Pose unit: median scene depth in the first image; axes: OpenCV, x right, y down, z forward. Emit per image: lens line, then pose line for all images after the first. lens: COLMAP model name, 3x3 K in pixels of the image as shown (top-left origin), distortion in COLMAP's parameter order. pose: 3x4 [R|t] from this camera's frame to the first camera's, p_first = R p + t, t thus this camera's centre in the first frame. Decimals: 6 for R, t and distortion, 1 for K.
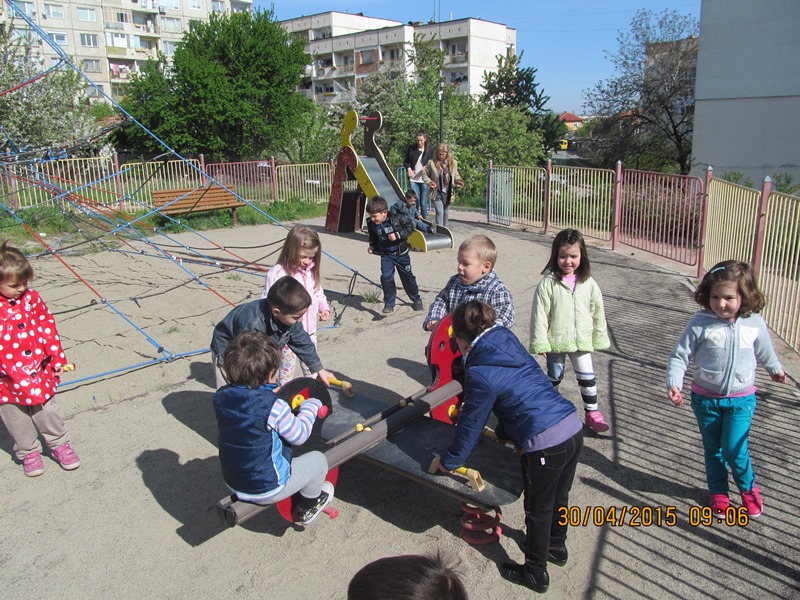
lens RADIAL K [[689.2, 0, 400.6], [0, 689.2, 298.7], [0, 0, 1]] dist [0.004948, 0.000729]
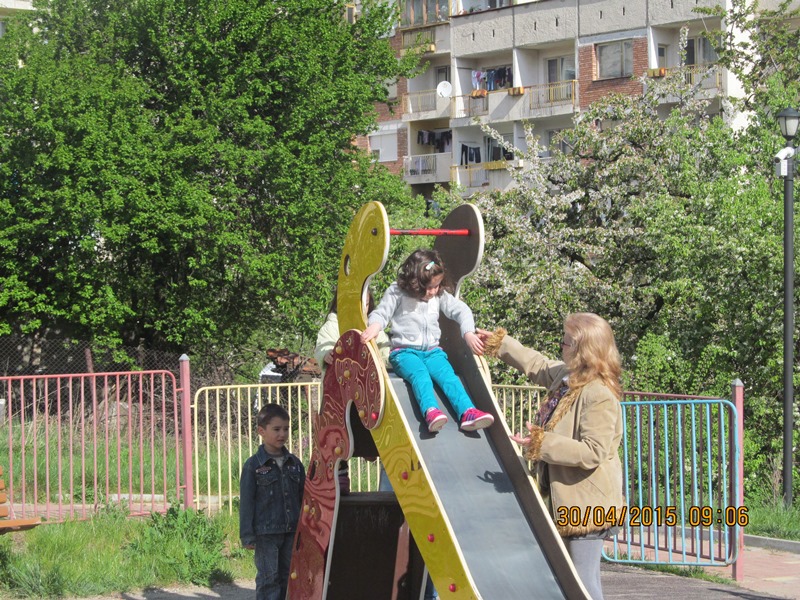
lens RADIAL K [[2056.9, 0, 400.4], [0, 2056.9, 300.6], [0, 0, 1]] dist [-0.048701, 0.000000]
pose [[0.986227, 0.013441, -0.164851, 0.028266], [-0.049997, 0.974292, -0.219673, -0.023699], [0.157660, 0.224889, 0.961545, 0.095704]]
